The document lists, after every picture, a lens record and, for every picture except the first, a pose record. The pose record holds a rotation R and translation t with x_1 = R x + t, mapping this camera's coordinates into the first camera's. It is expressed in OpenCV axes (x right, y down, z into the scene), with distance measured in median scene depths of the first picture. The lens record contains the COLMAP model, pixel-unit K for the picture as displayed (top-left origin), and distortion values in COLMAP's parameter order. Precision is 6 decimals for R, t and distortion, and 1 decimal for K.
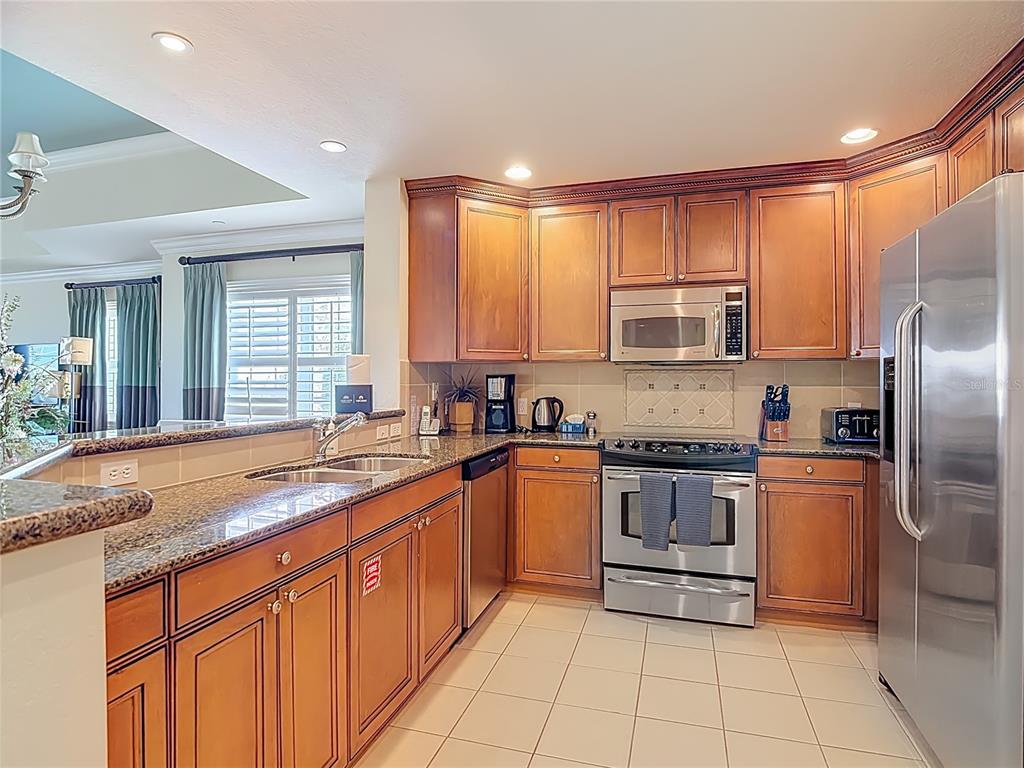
lens RADIAL K [[558.7, 0, 509.2], [0, 558.7, 372.6], [0, 0, 1]] dist [0.002250, -0.000654]
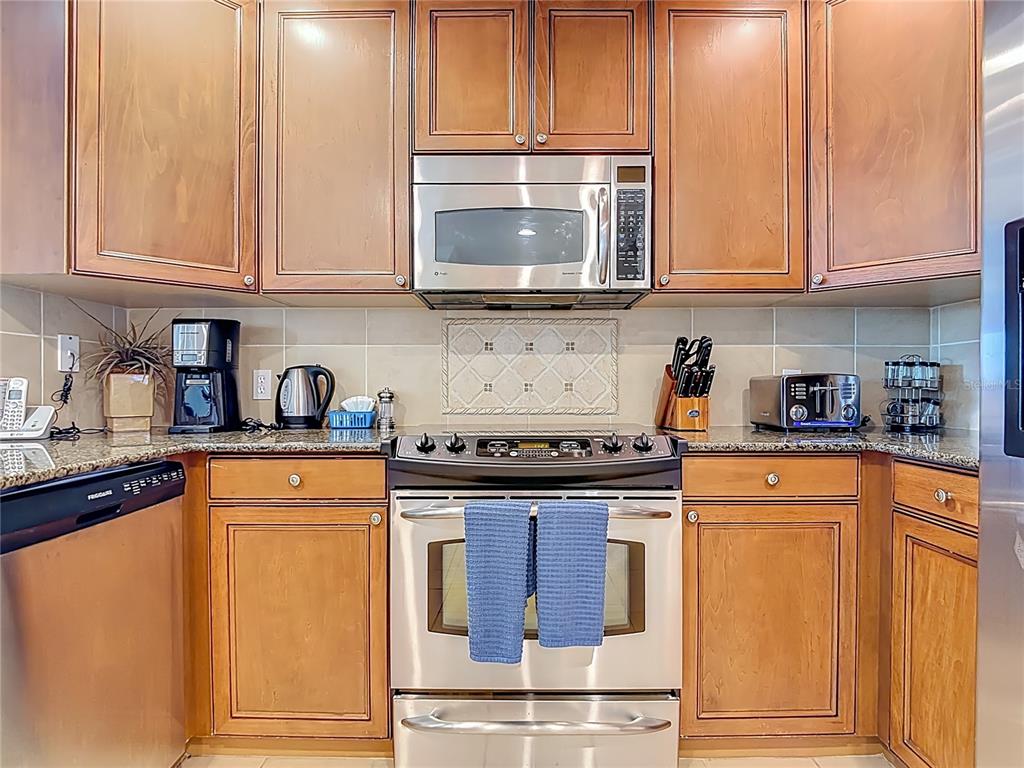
lens RADIAL K [[539.1, 0, 512.0], [0, 539.1, 384.0], [0, 0, 1]] dist [0.000820, -0.000954]
pose [[0.957778, -0.002182, 0.287502, 0.128262], [0.000536, 0.999983, 0.005803, 0.068856], [-0.287509, -0.005404, 0.957763, 0.501889]]
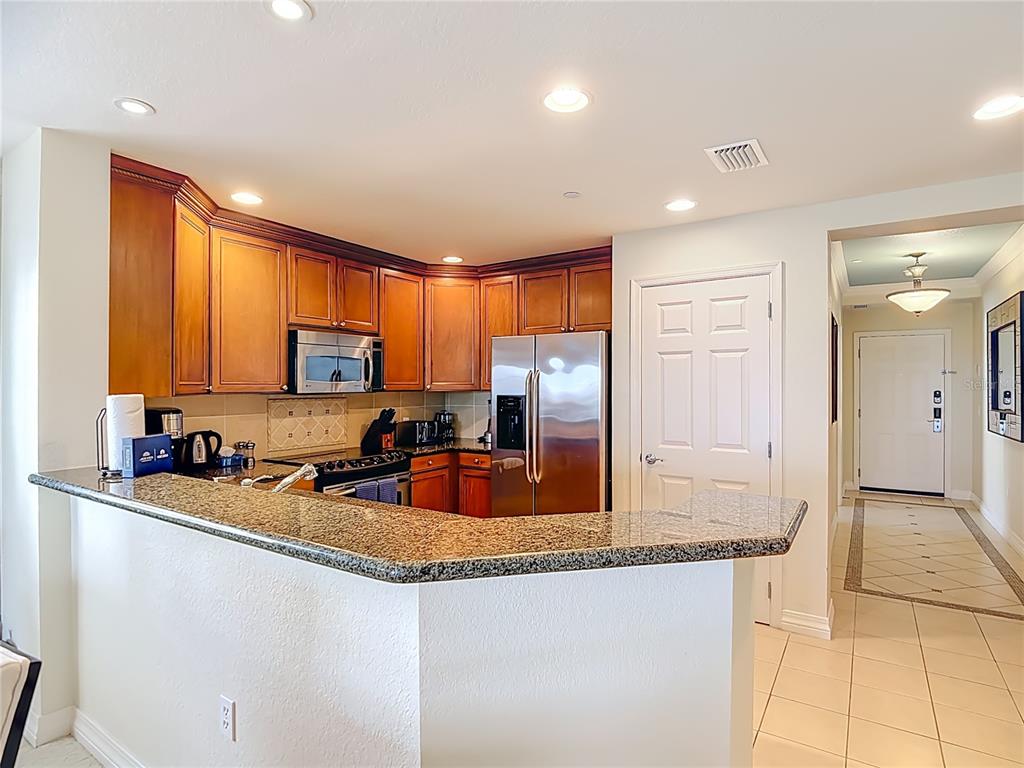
lens RADIAL K [[539.1, 0, 512.0], [0, 539.1, 384.0], [0, 0, 1]] dist [0.000820, -0.000954]
pose [[0.294294, -0.003248, 0.955709, -0.726509], [-0.005129, 0.999974, 0.004978, -0.047543], [-0.955701, -0.006367, 0.294270, 0.296435]]
